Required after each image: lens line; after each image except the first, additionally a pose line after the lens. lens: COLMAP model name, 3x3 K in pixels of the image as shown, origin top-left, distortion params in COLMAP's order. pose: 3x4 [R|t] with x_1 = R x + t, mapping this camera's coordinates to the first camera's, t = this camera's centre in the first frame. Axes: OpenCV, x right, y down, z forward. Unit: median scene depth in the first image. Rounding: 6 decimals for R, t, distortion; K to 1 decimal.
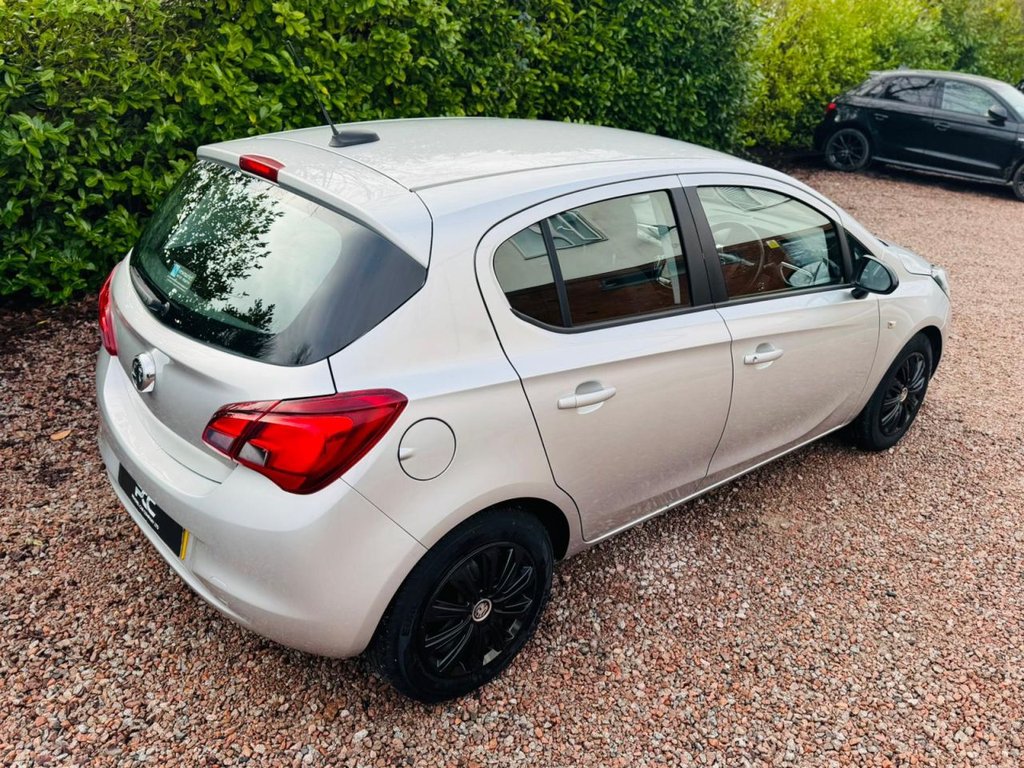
lens RADIAL K [[853.5, 0, 561.6], [0, 853.5, 399.5], [0, 0, 1]] dist [0.014903, -0.019072]
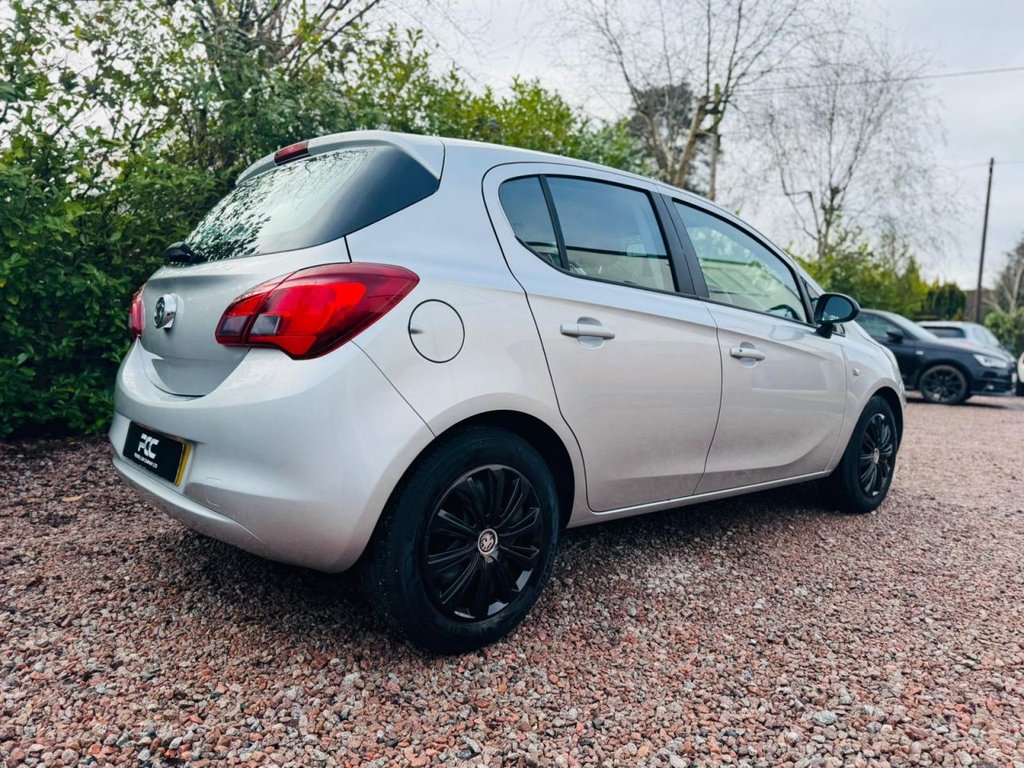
lens RADIAL K [[740.8, 0, 518.0], [0, 740.8, 386.3], [0, 0, 1]] dist [0.007548, -0.010539]
pose [[0.999639, -0.025279, -0.009101, -0.043699], [0.020507, 0.936740, -0.349425, 0.334985], [0.017358, 0.349113, 0.936920, 0.163219]]
